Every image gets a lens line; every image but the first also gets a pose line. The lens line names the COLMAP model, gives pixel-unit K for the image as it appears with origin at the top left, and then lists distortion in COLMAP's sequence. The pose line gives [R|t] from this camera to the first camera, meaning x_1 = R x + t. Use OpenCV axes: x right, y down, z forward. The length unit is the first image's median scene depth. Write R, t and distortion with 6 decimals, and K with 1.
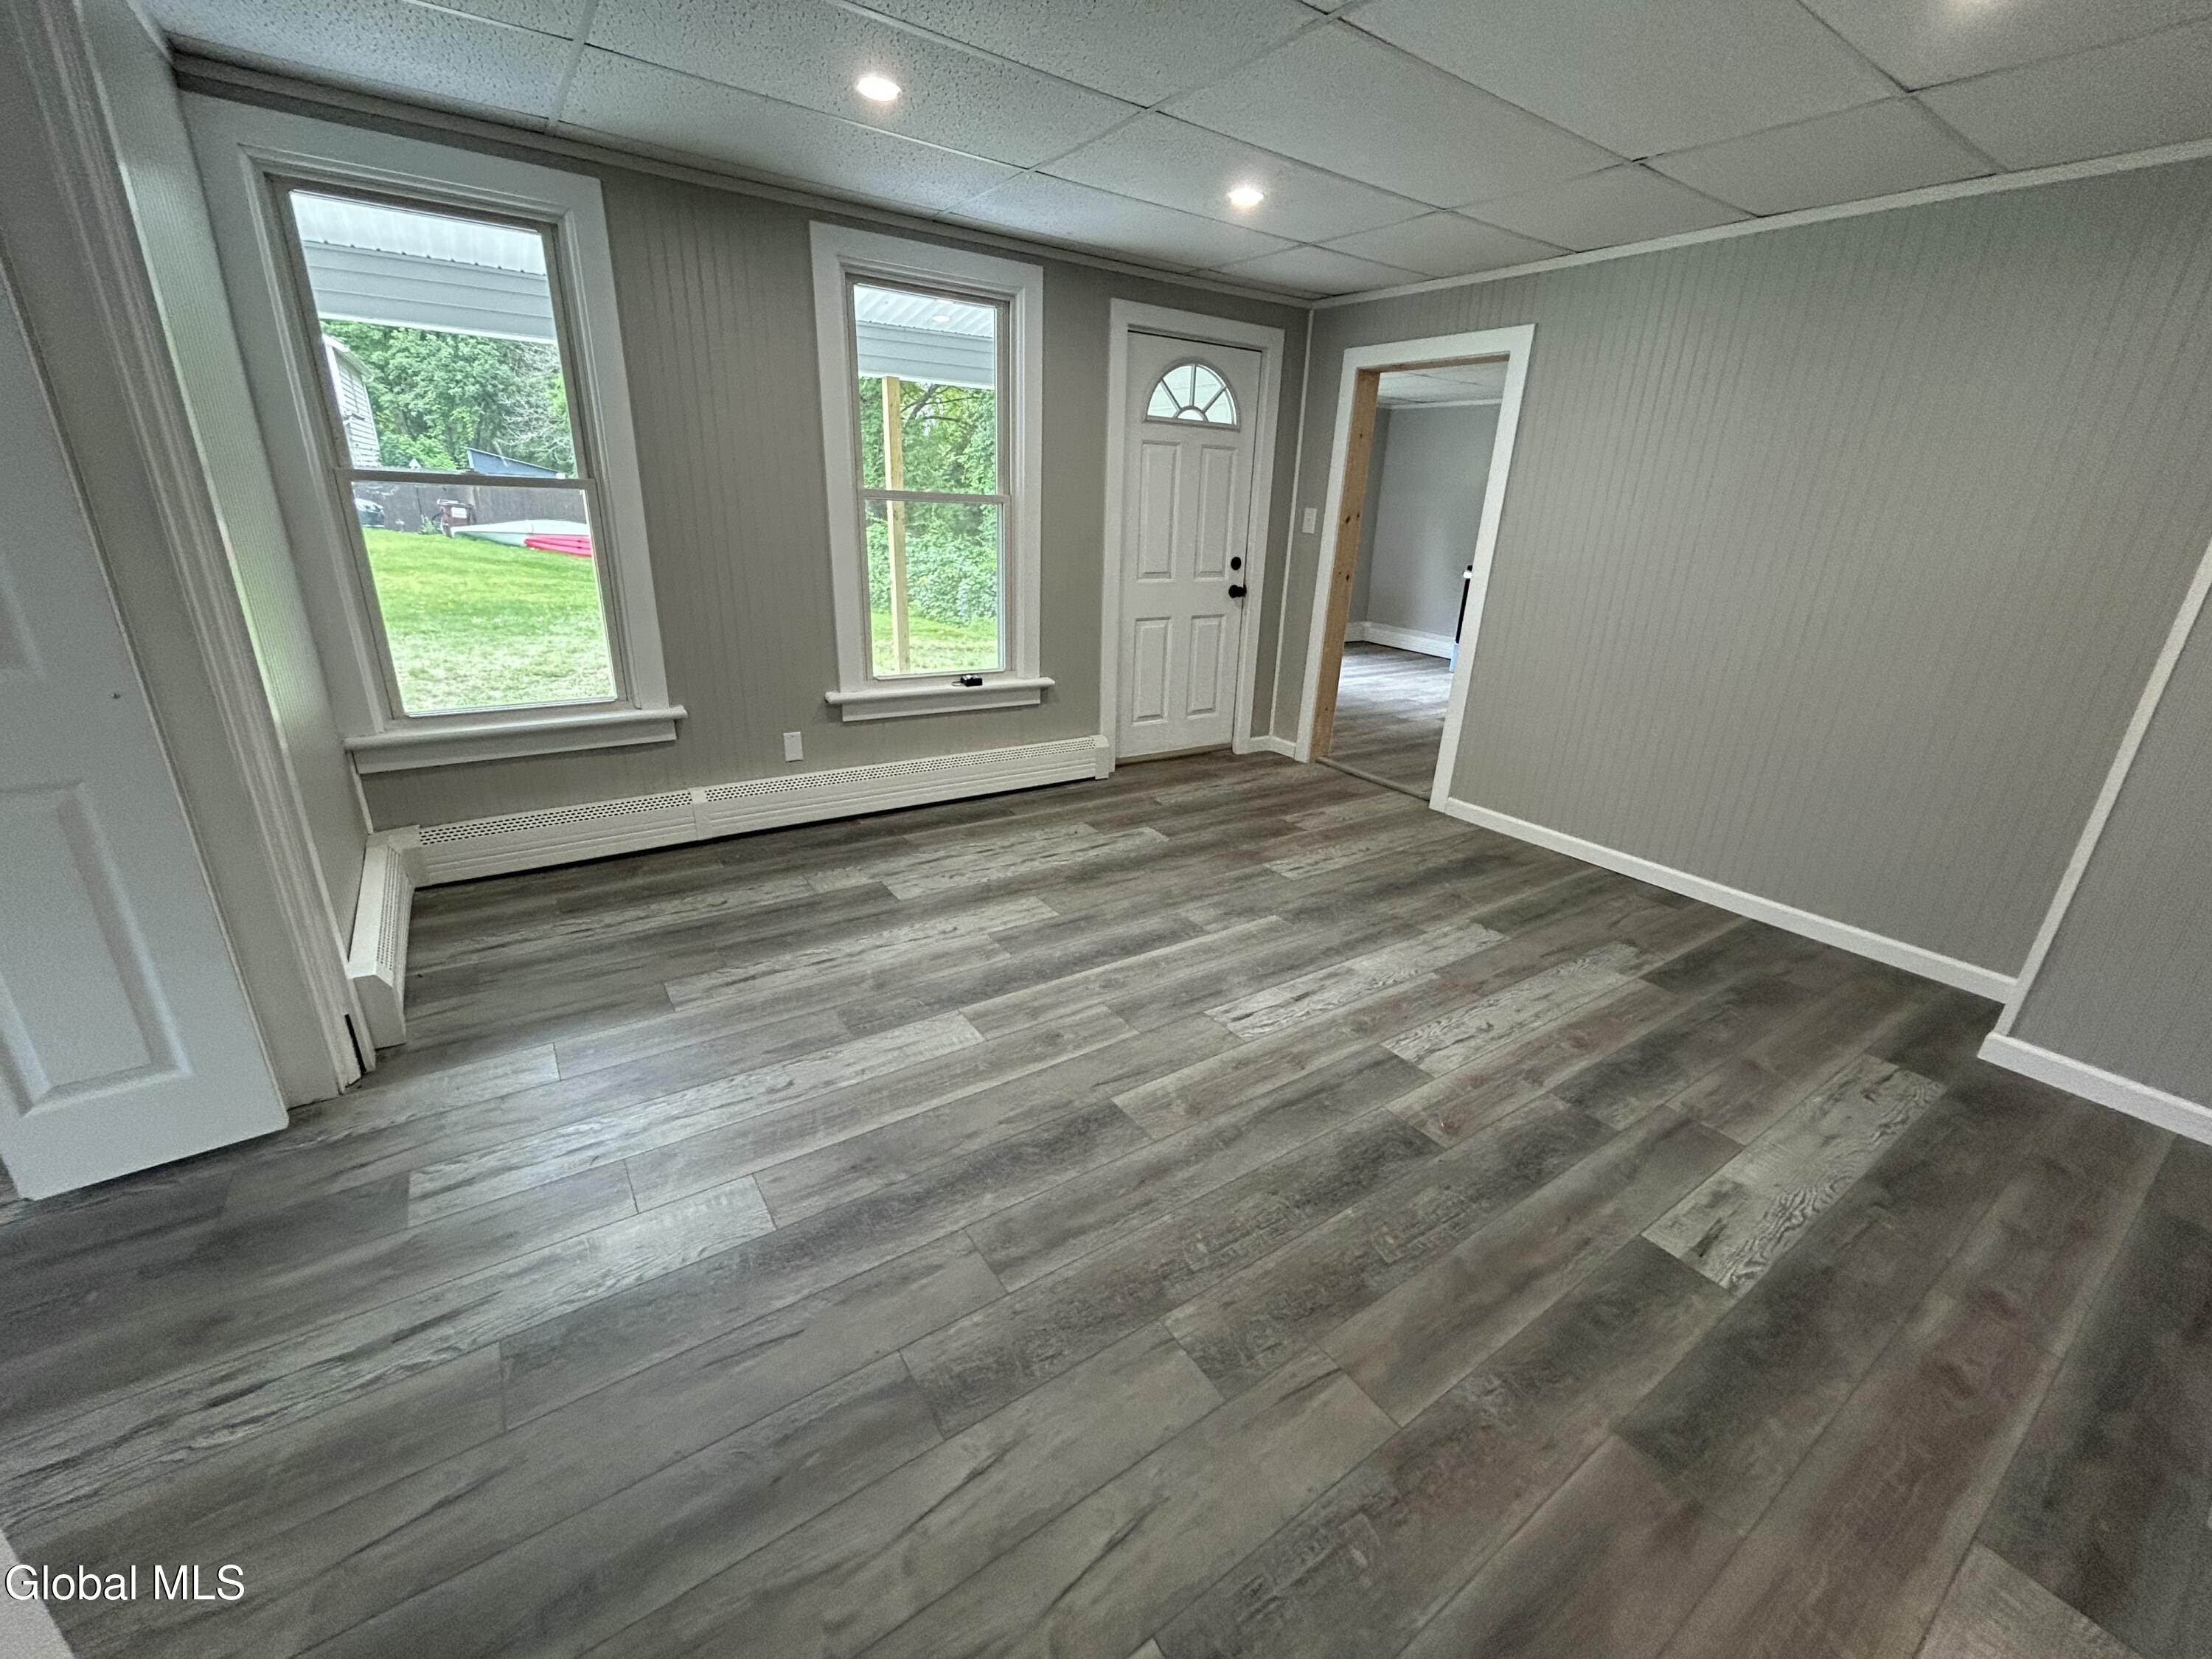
lens RADIAL K [[905.4, 0, 1106.0], [0, 905.4, 829.5], [0, 0, 1]] dist [-0.001302, 0.000026]
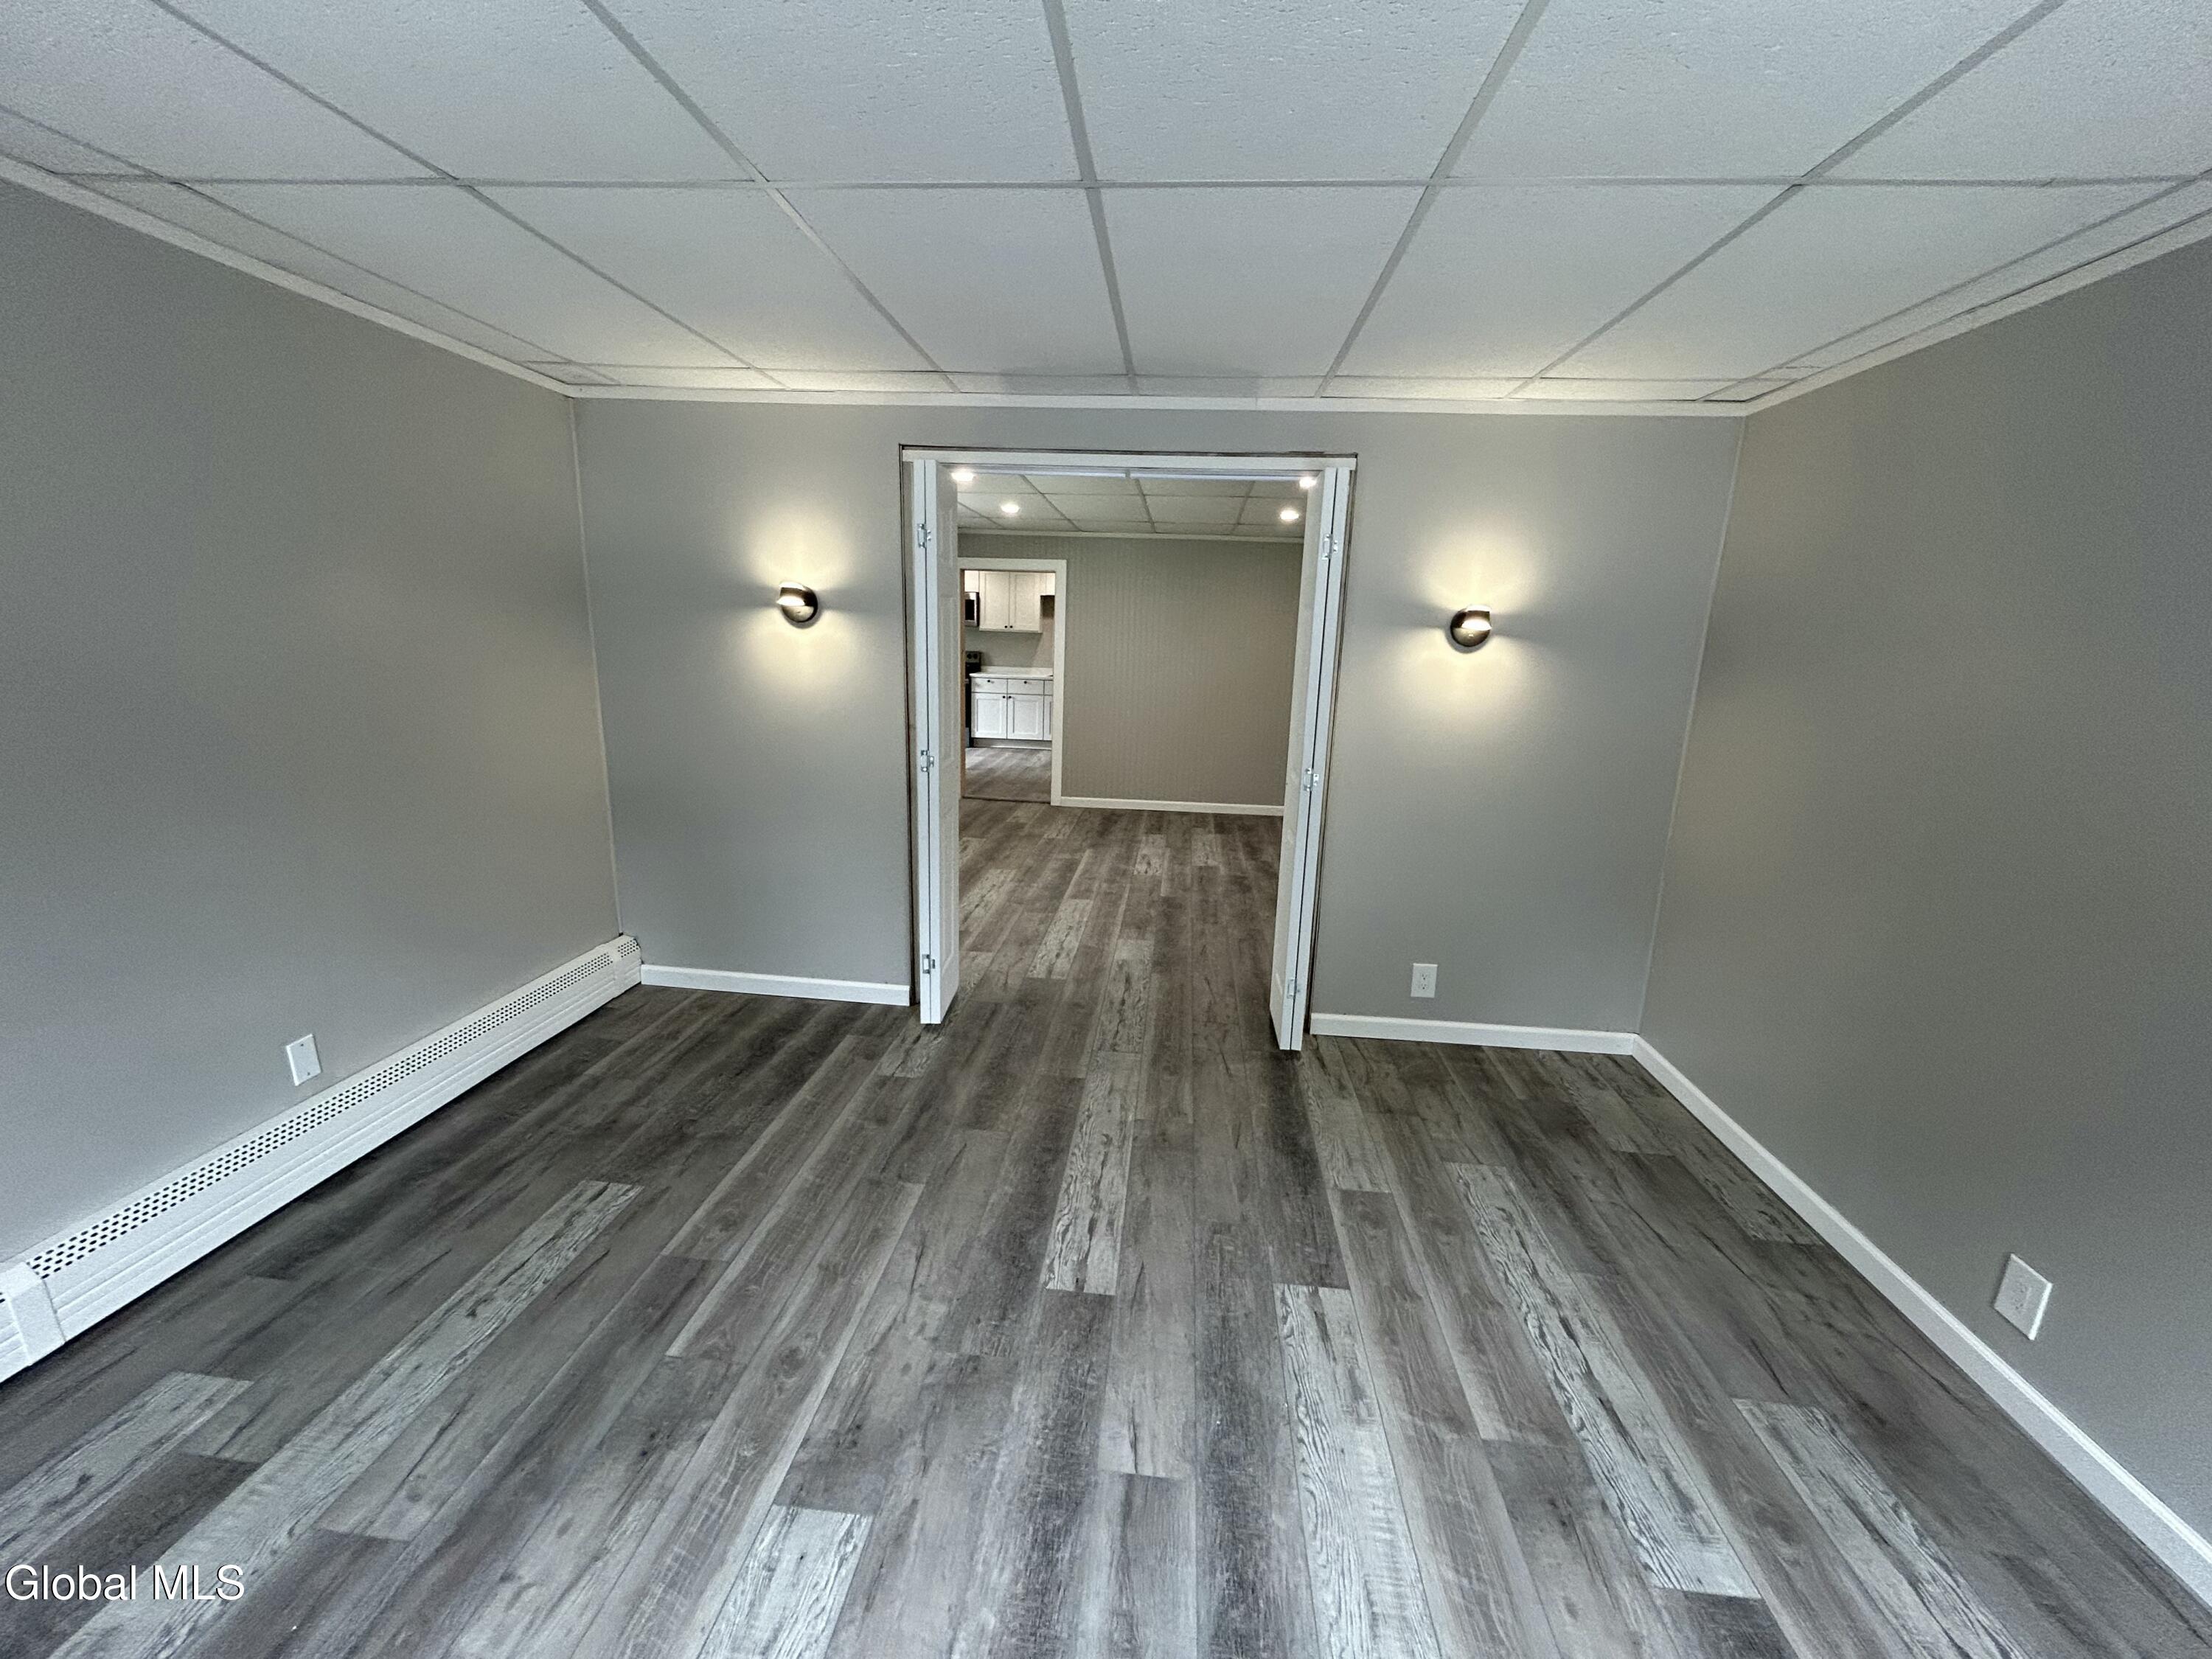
lens RADIAL K [[892.0, 0, 1106.4], [0, 892.0, 823.2], [0, 0, 1]] dist [0.001284, 0.000211]
pose [[0.637815, -0.179951, 0.748872, -1.594979], [0.263664, 0.964588, 0.007224, 0.043649], [-0.723653, 0.192843, 0.662675, -0.456484]]
